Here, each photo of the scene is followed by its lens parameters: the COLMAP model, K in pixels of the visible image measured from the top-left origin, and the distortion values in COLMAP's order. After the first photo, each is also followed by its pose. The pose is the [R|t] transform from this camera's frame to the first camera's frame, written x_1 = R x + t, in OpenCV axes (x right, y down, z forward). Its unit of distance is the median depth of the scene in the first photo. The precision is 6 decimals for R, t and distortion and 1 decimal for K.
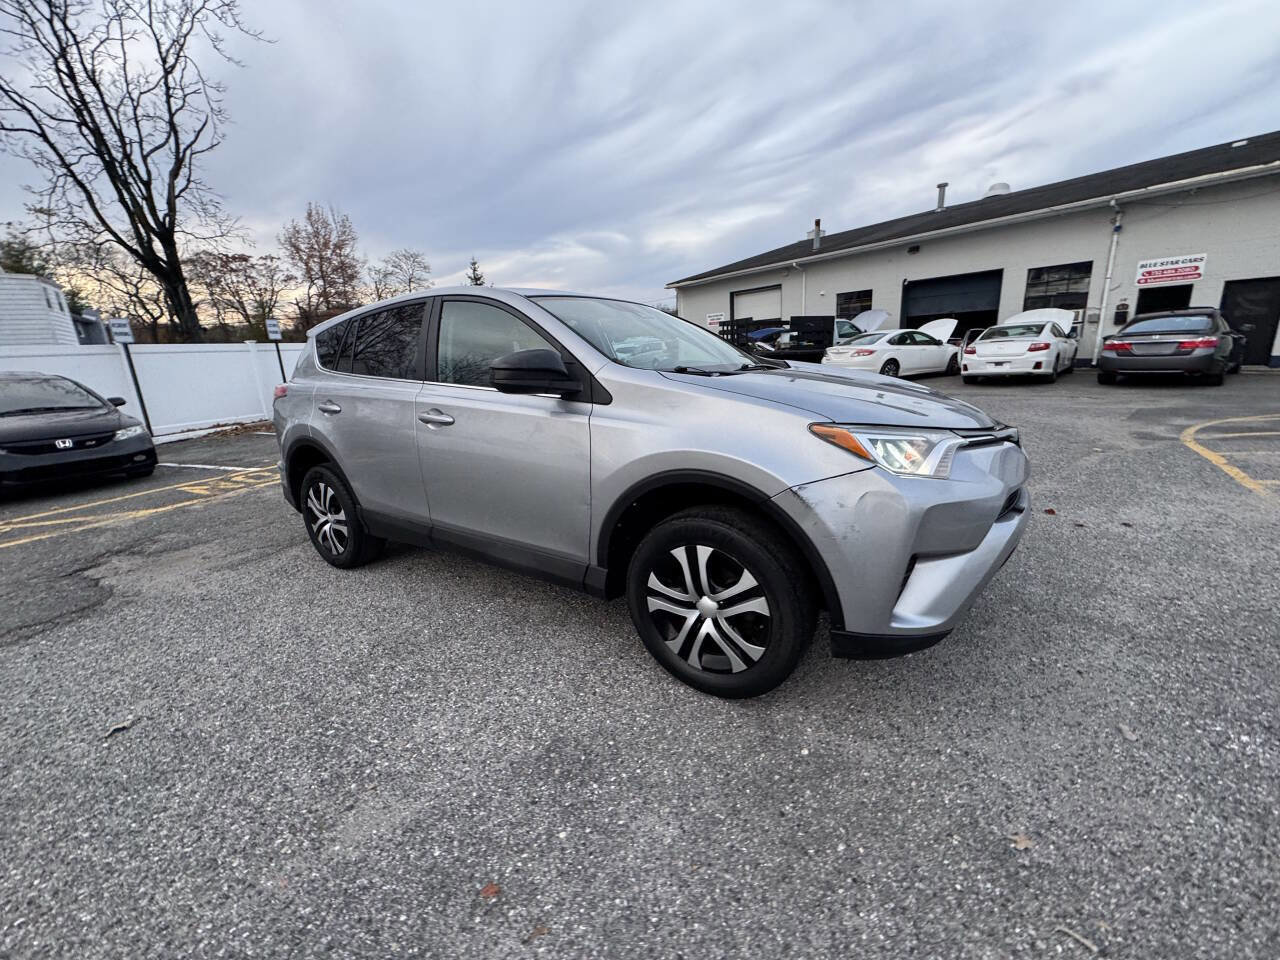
lens RADIAL K [[509.4, 0, 635.9], [0, 509.4, 481.5], [0, 0, 1]] dist [0.000451, -0.000357]
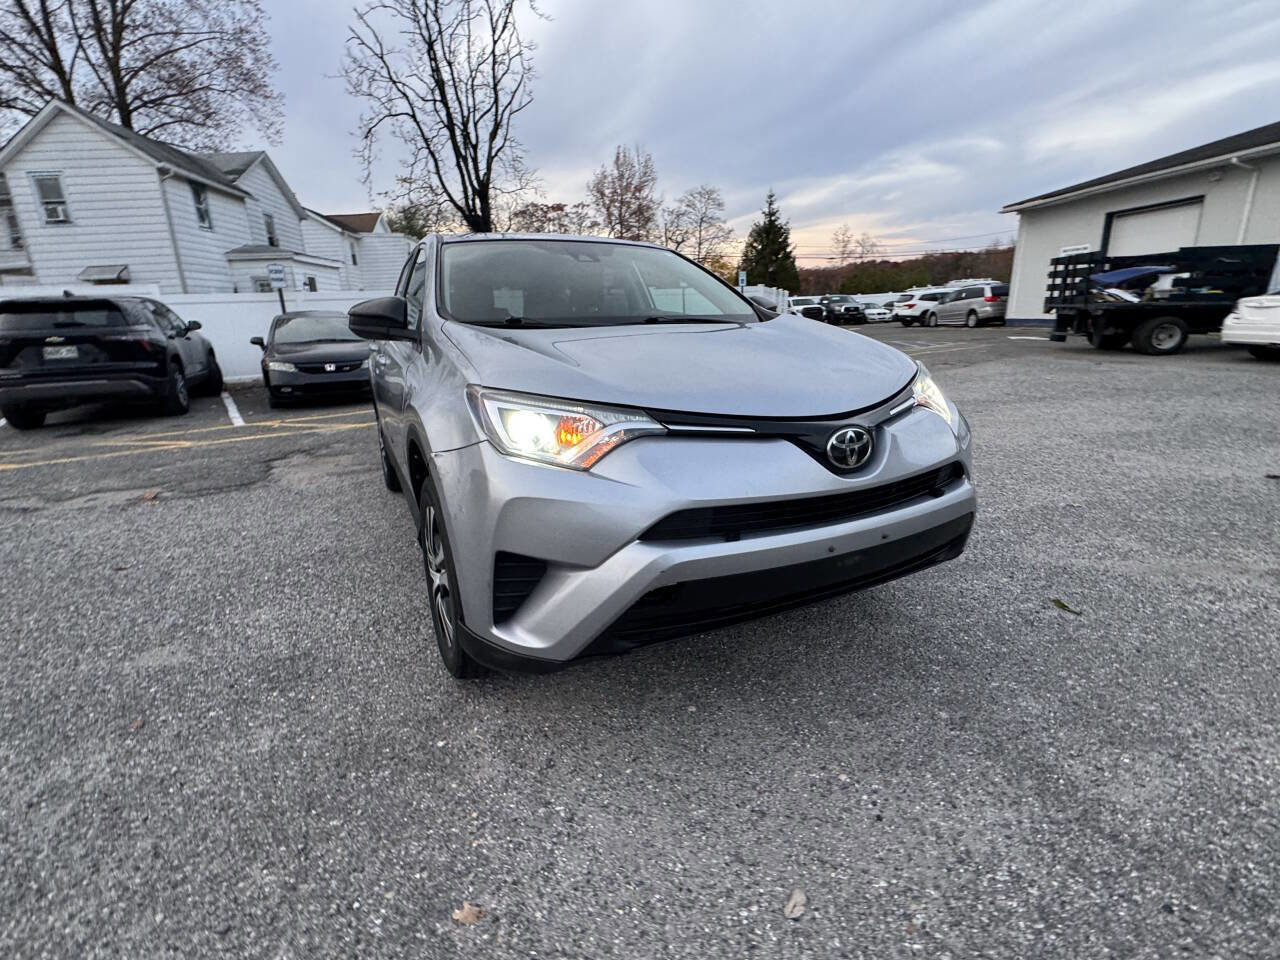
lens RADIAL K [[583.6, 0, 624.6], [0, 583.6, 483.0], [0, 0, 1]] dist [-0.002275, -0.000128]
pose [[0.858772, 0.162715, -0.485834, 0.121217], [-0.135671, 0.986601, 0.090617, -0.008209], [0.494070, -0.011906, 0.869341, 0.029791]]
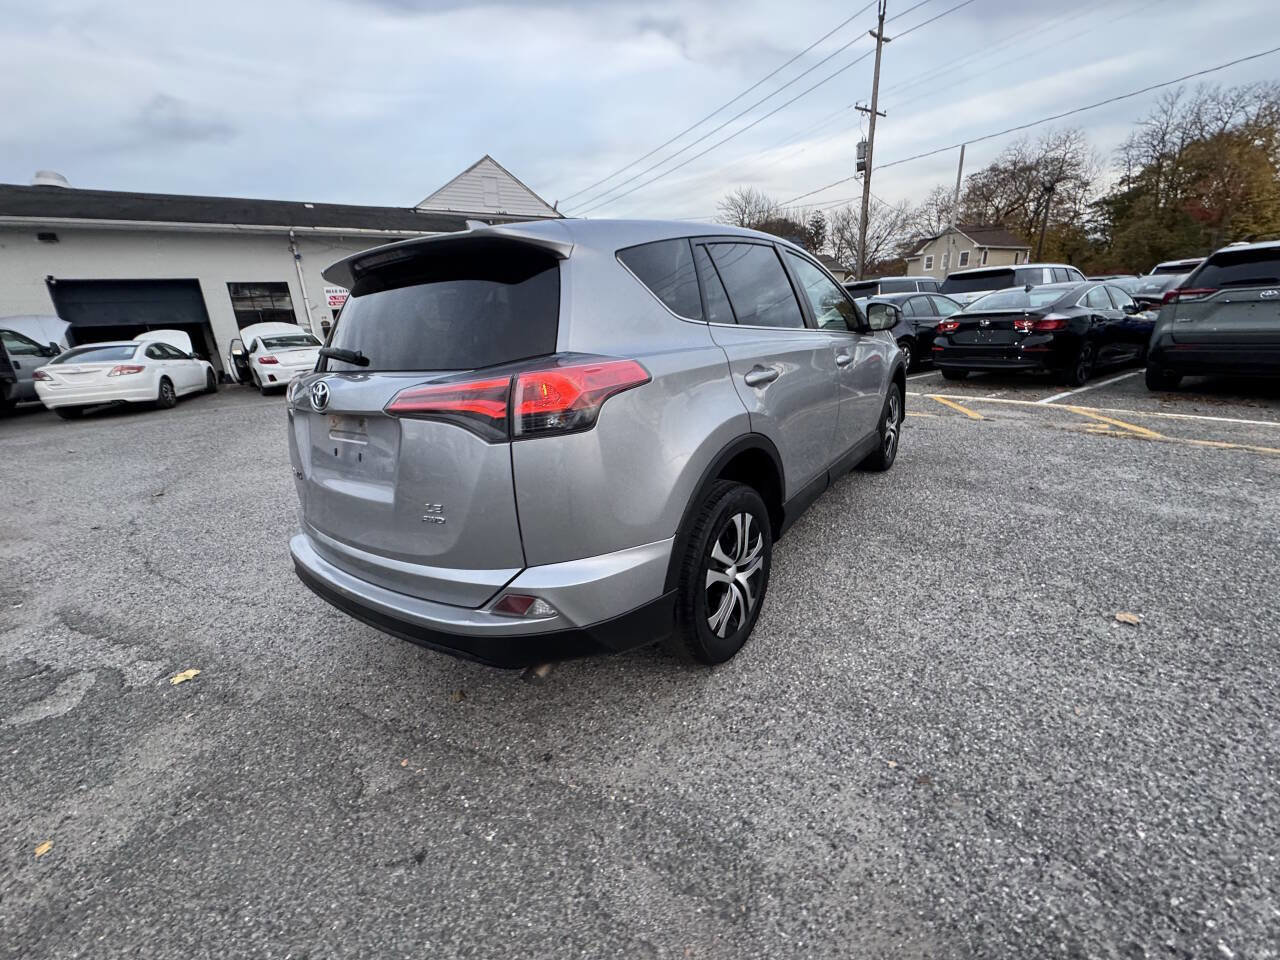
lens RADIAL K [[512.8, 0, 638.9], [0, 512.8, 480.1], [0, 0, 1]] dist [-0.001287, 0.000278]
pose [[0.052486, -0.252614, 0.966143, -0.272205], [0.301843, 0.926236, 0.225782, -0.046439], [-0.951912, 0.279773, 0.124864, 0.235251]]
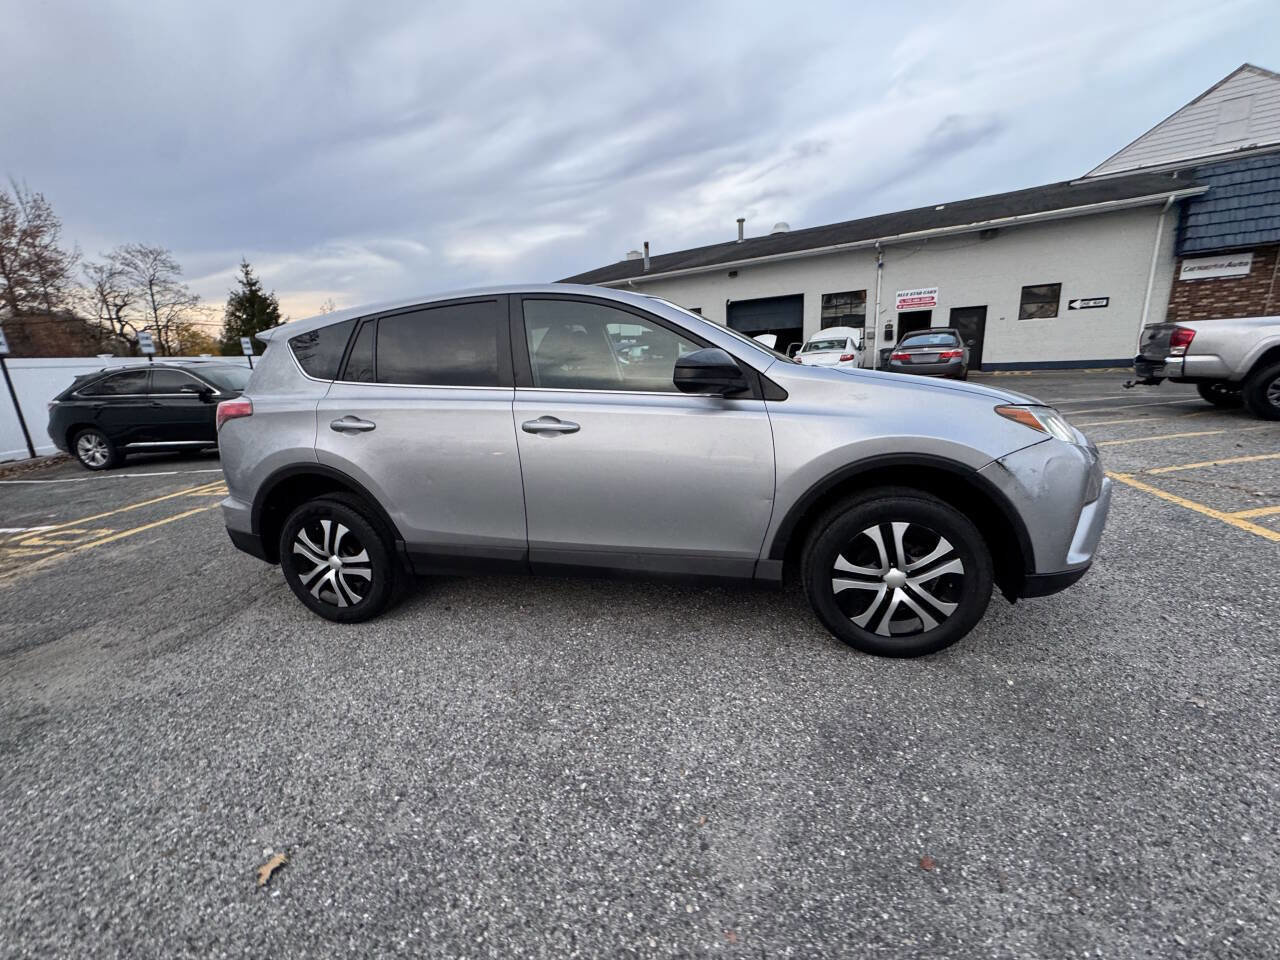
lens RADIAL K [[511.4, 0, 635.3], [0, 511.4, 483.3], [0, 0, 1]] dist [0.000850, -0.000481]
pose [[0.939650, -0.086743, 0.330957, -0.096407], [0.095378, 0.995392, -0.009908, -0.000148], [-0.328573, 0.040876, 0.943594, 0.016858]]
